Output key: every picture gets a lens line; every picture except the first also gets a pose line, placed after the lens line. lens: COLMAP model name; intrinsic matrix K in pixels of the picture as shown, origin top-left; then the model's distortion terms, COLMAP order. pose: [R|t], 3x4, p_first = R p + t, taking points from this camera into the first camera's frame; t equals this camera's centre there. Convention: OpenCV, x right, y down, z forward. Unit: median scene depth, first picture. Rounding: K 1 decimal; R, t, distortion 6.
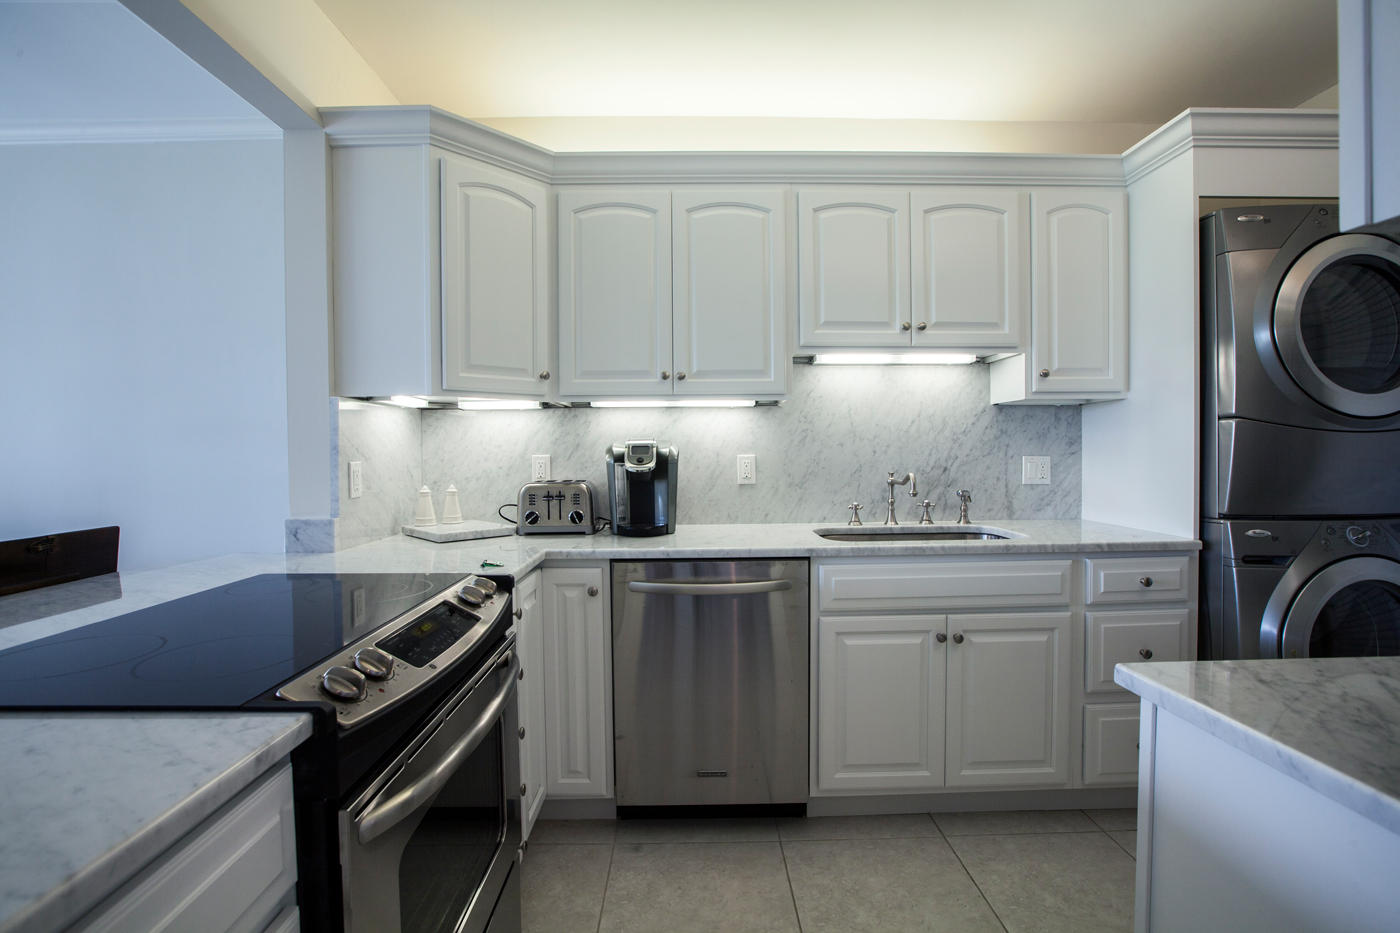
lens RADIAL K [[648.3, 0, 694.5], [0, 648.3, 448.1], [0, 0, 1]] dist [-0.047424, 0.000773]
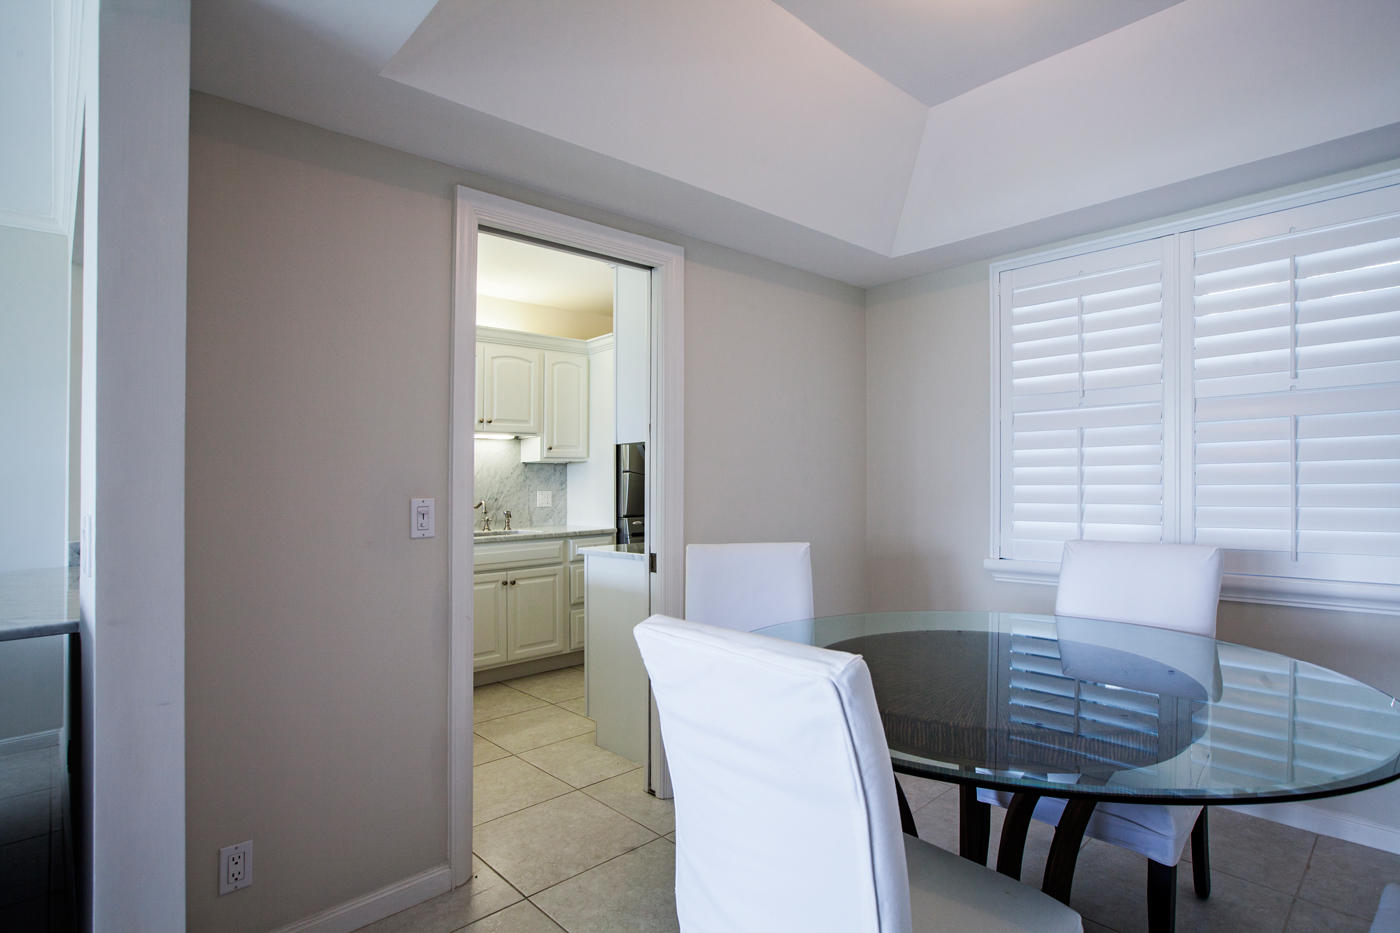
lens RADIAL K [[713.0, 0, 700.0], [0, 713.0, 466.5], [0, 0, 1]] dist [0.002959, 0.000052]
pose [[0.744531, 0.010858, 0.667500, -0.550246], [0.008474, 0.999633, -0.025713, -0.001566], [-0.667534, 0.024801, 0.744166, -0.902673]]
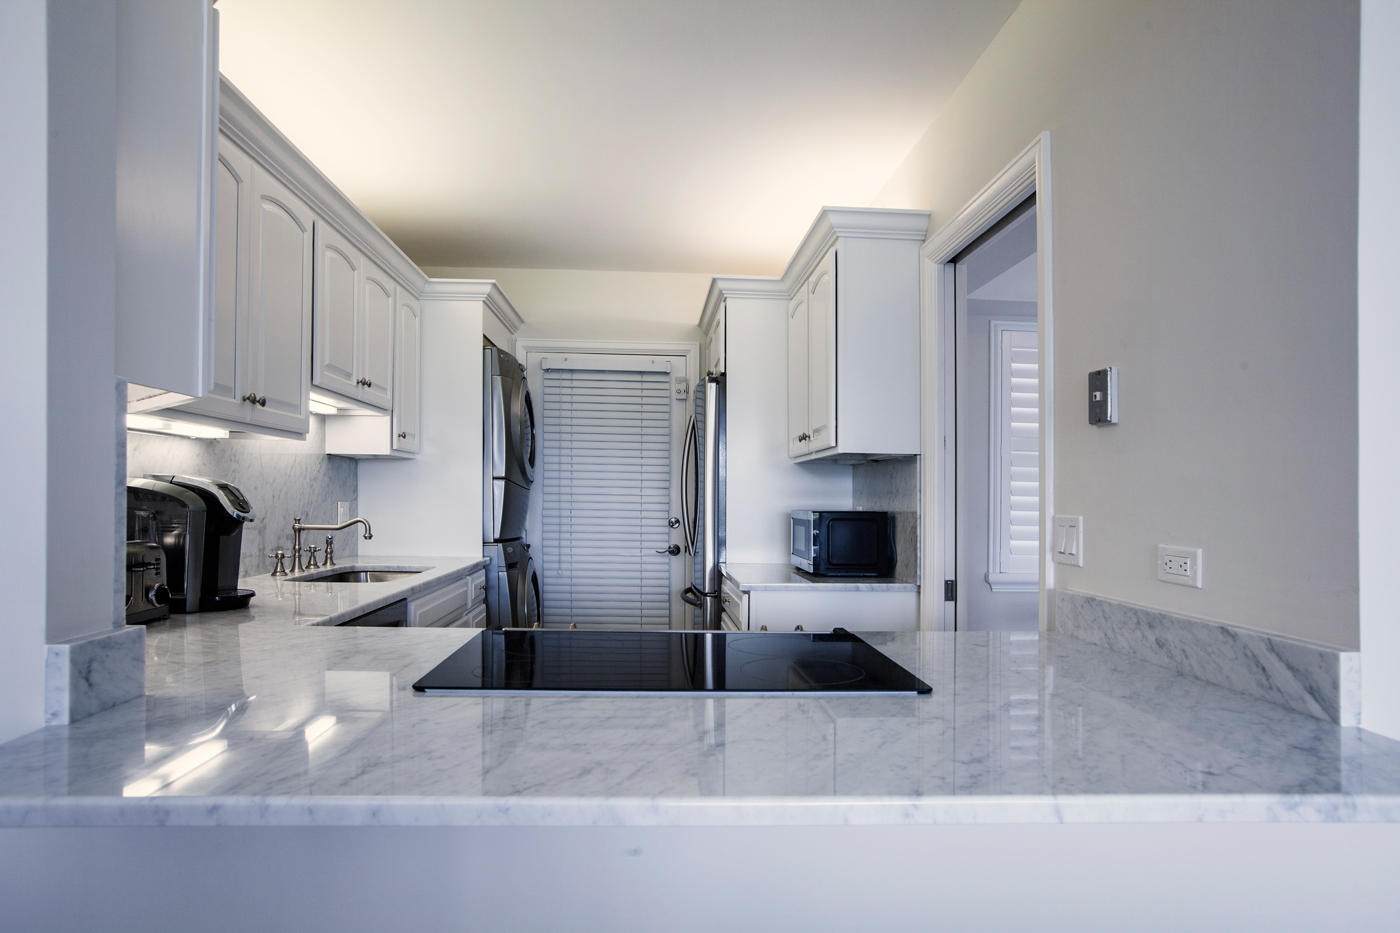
lens RADIAL K [[848.6, 0, 700.0], [0, 848.6, 466.5], [0, 0, 1]] dist [0.000759, 0.000128]
pose [[-0.046419, 0.045028, 0.997907, -1.102752], [-0.019923, 0.998743, -0.045993, 0.007341], [-0.998723, -0.022016, -0.045464, 0.499084]]
